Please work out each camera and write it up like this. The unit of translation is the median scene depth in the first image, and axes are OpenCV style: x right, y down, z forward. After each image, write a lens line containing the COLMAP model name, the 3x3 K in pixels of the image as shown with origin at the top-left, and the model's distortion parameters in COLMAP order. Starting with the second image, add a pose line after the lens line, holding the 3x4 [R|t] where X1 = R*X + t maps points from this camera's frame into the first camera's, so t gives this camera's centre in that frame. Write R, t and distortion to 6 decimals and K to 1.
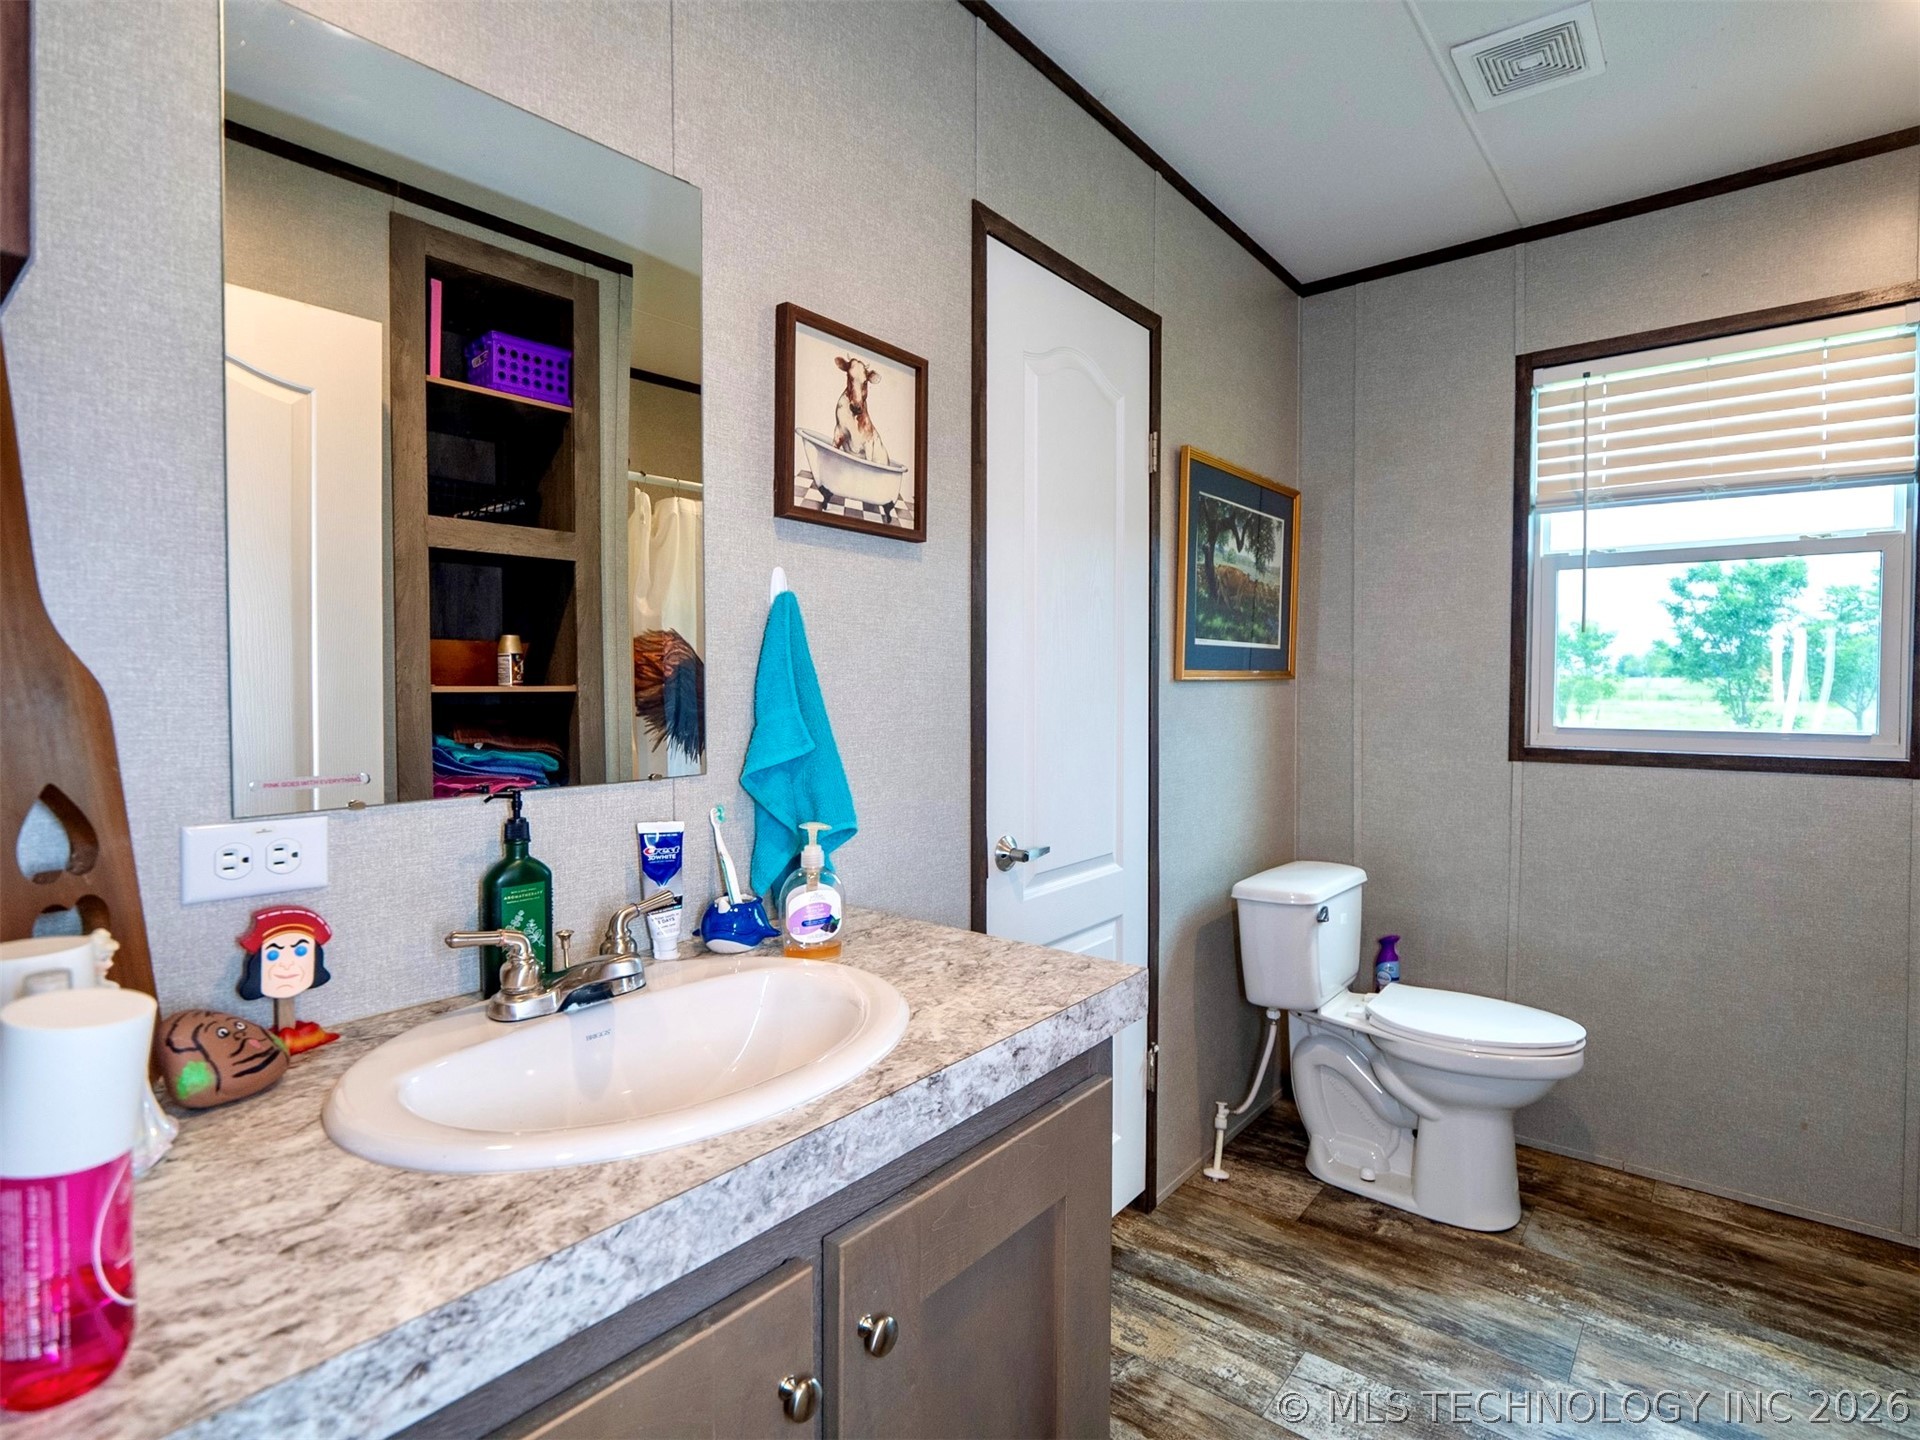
lens RADIAL K [[954.9, 0, 985.1], [0, 954.9, 700.9], [0, 0, 1]] dist [-0.002041, -0.008829]
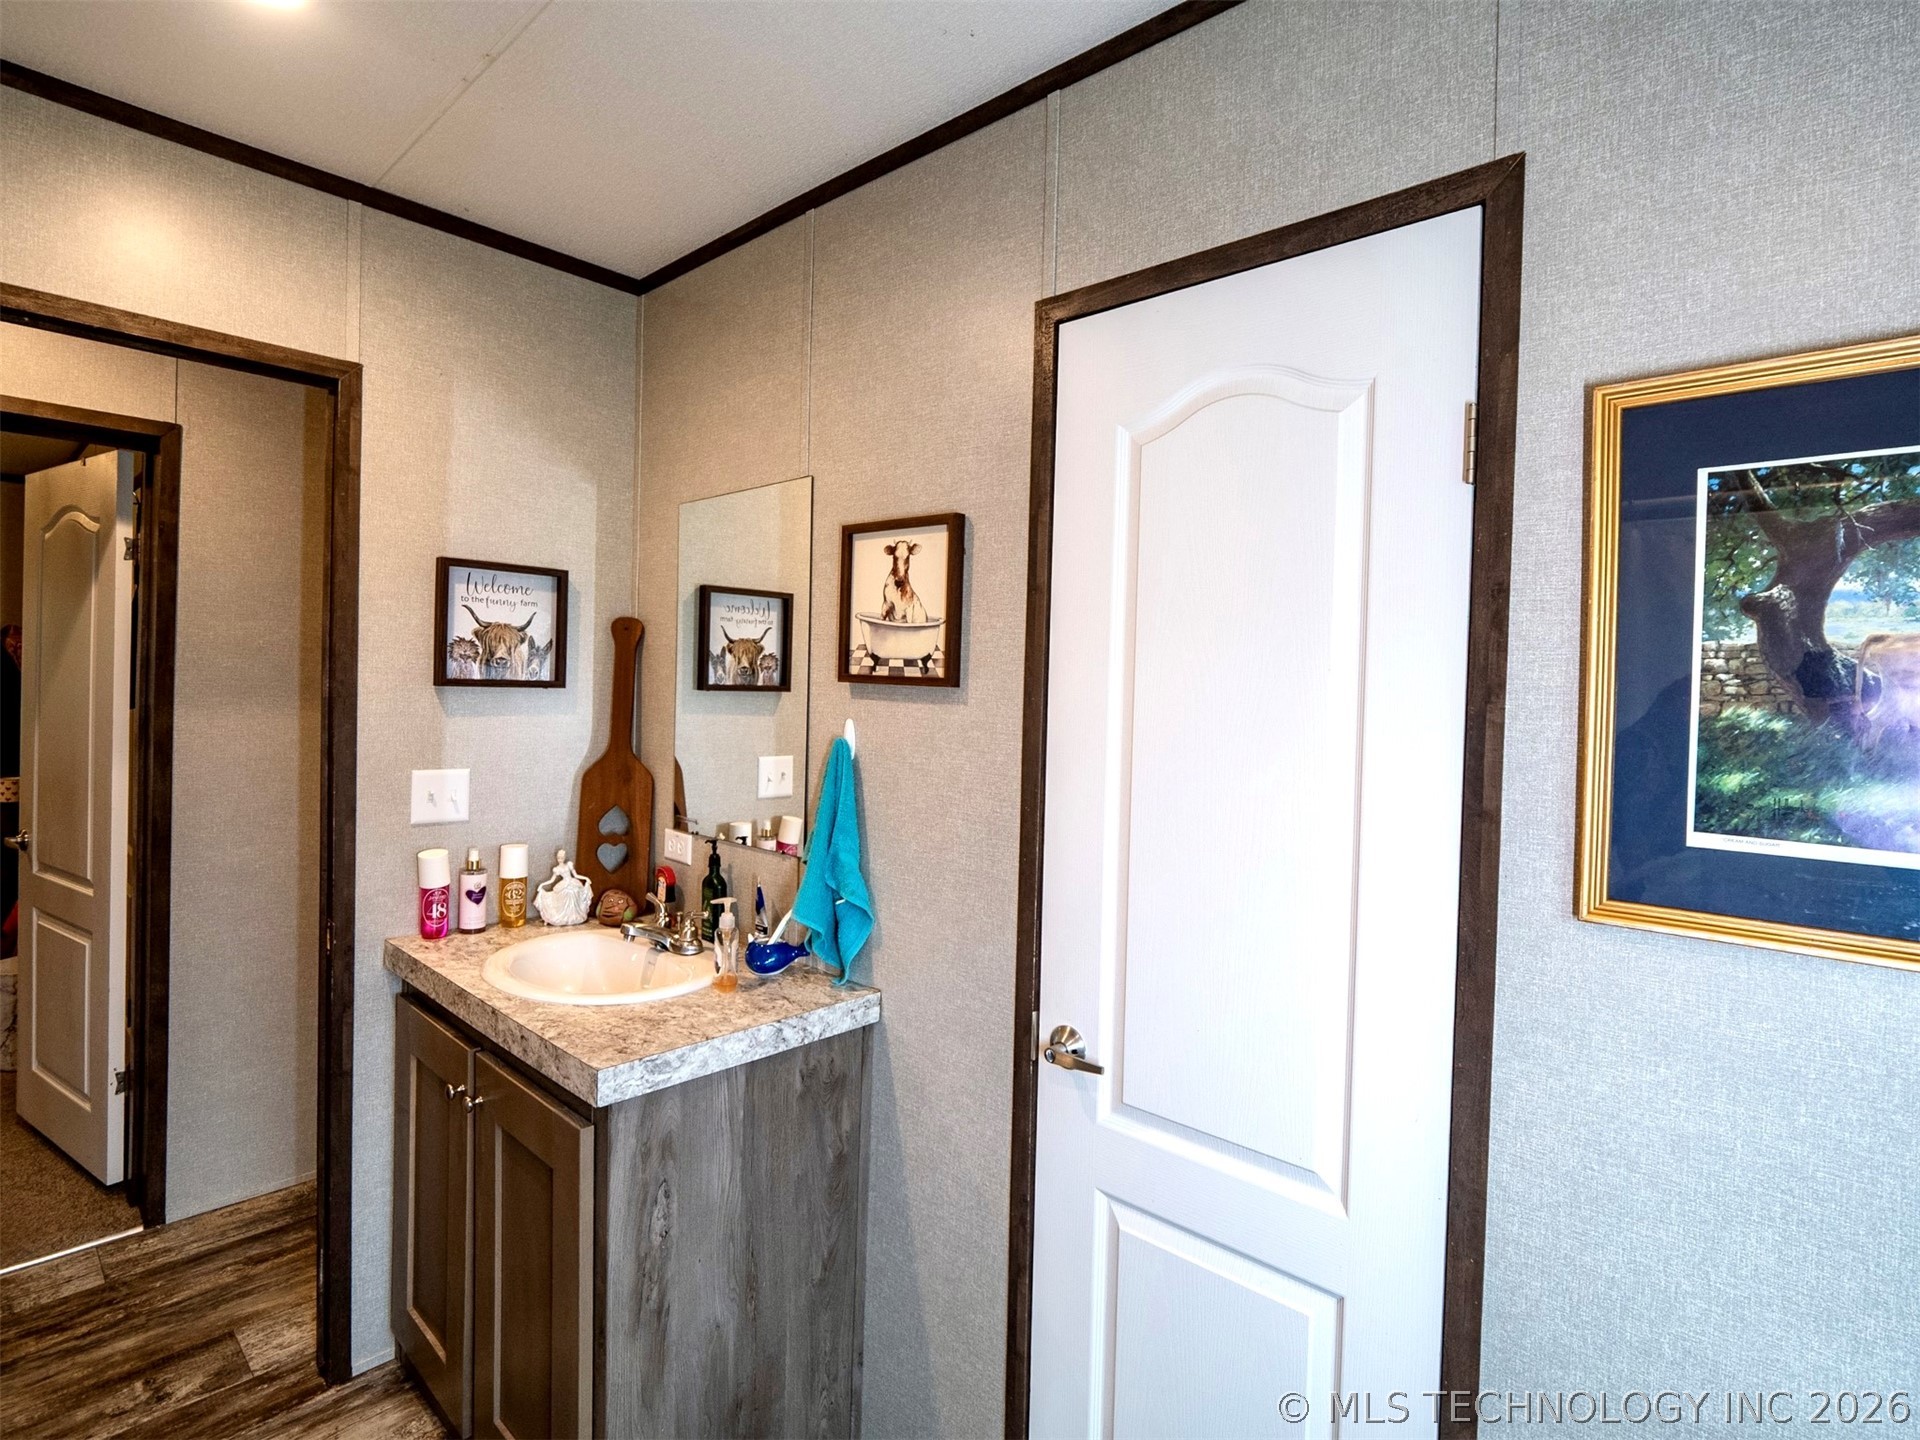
lens RADIAL K [[954.9, 0, 985.1], [0, 954.9, 700.9], [0, 0, 1]] dist [-0.002041, -0.008829]
pose [[-0.054943, 0.012874, -0.998406, 1.043080], [-0.050648, 0.998594, 0.015664, -0.183541], [0.997204, 0.051428, -0.054214, 1.178842]]
